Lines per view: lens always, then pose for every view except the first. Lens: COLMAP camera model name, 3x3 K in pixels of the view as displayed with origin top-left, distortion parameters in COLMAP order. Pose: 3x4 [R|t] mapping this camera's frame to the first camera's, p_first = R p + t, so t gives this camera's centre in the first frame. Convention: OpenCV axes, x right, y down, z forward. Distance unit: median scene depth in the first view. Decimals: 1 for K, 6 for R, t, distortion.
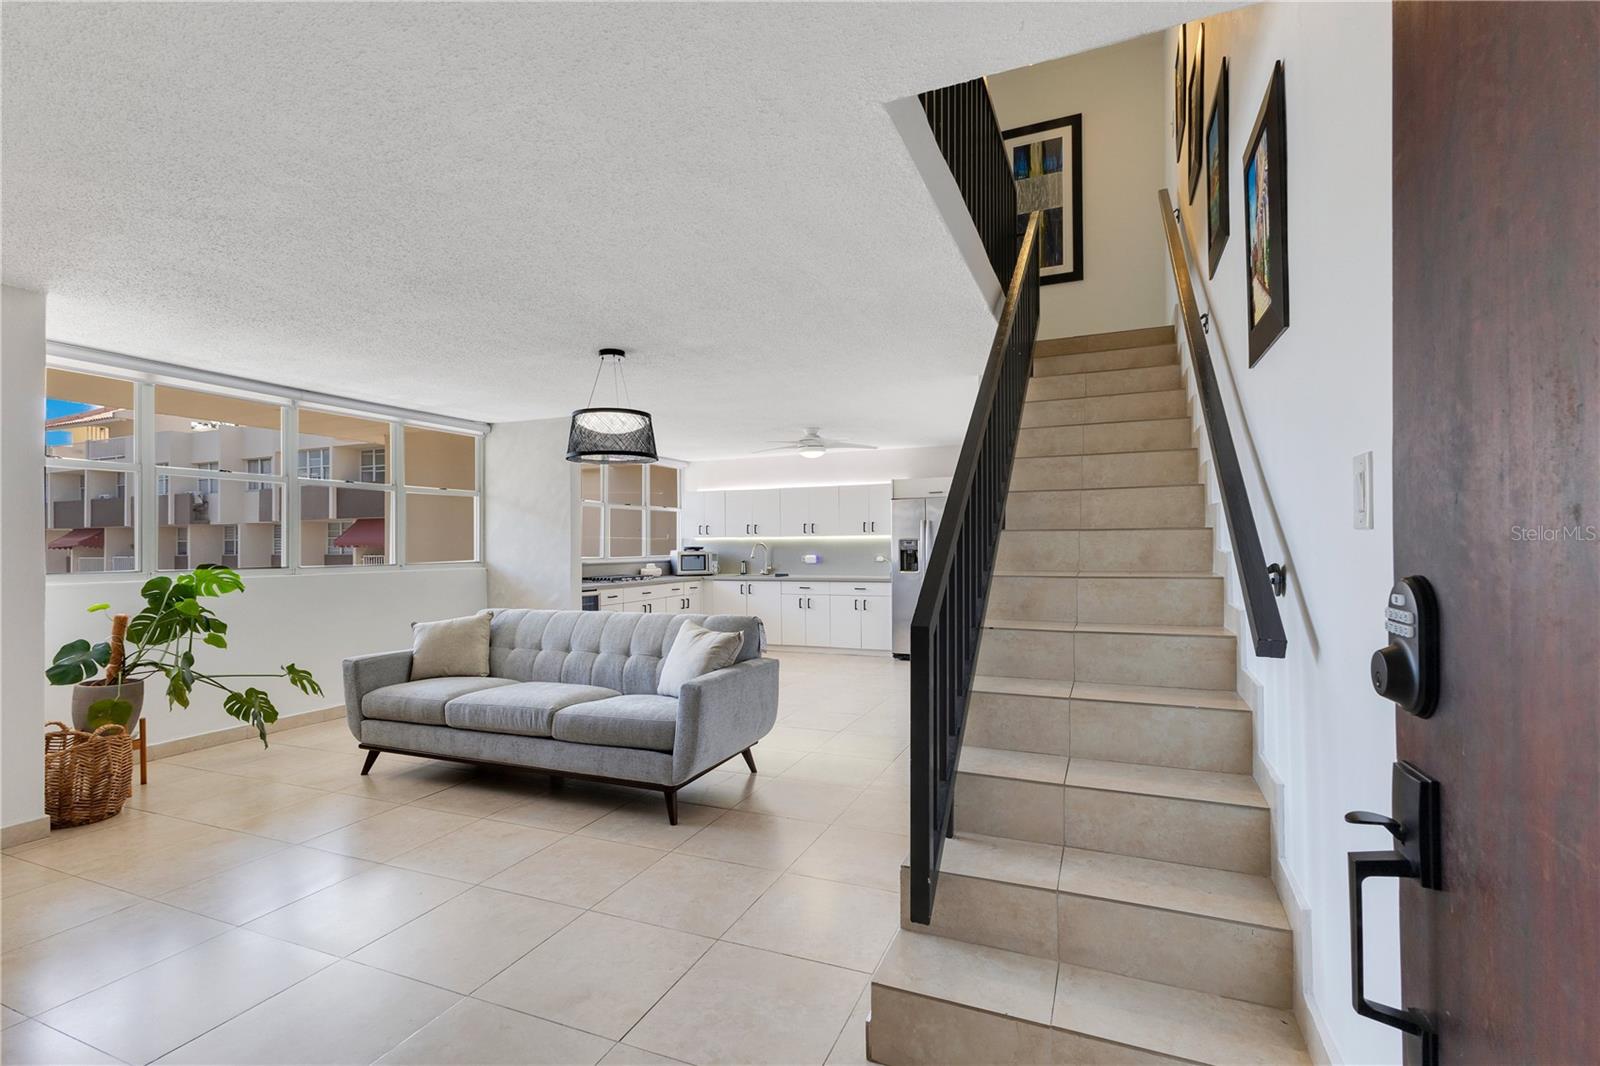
lens RADIAL K [[714.9, 0, 826.8], [0, 714.9, 526.4], [0, 0, 1]] dist [0.010188, -0.000164]
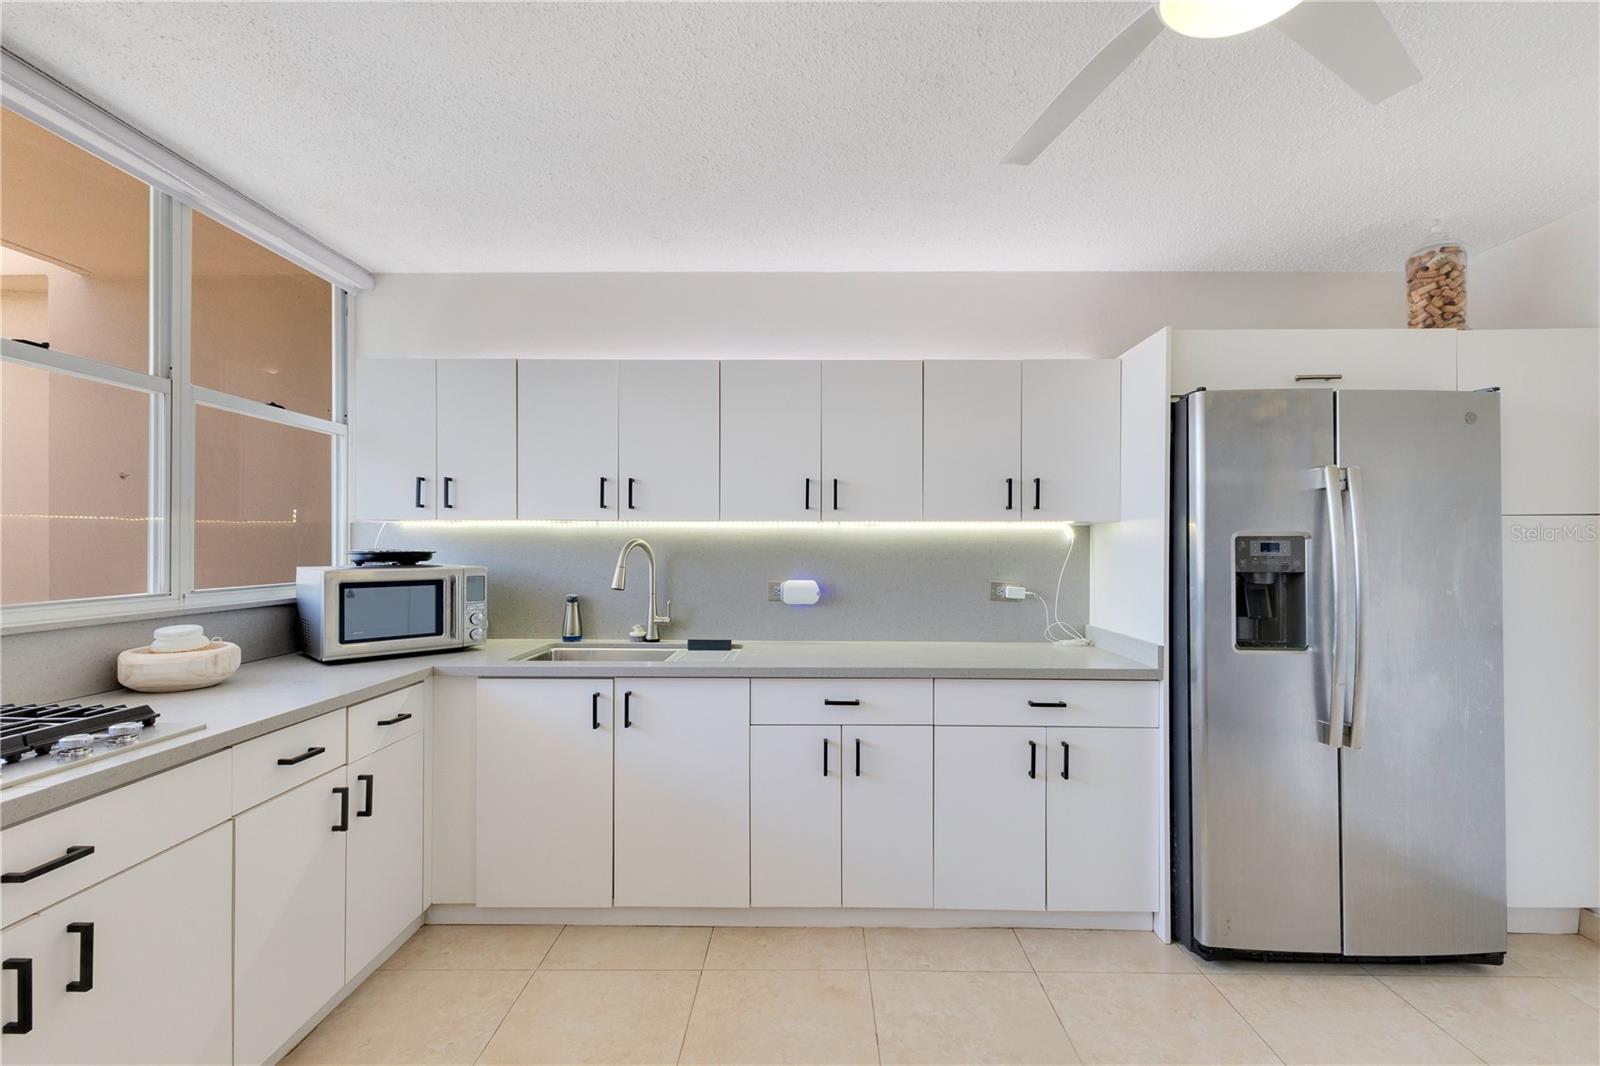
lens RADIAL K [[726.2, 0, 798.8], [0, 726.2, 537.8], [0, 0, 1]] dist [0.005022, 0.000052]
pose [[0.944802, 0.013203, 0.327375, -0.152122], [-0.018645, 0.999735, 0.013492, 0.019276], [-0.327110, -0.018851, 0.944798, 0.796819]]
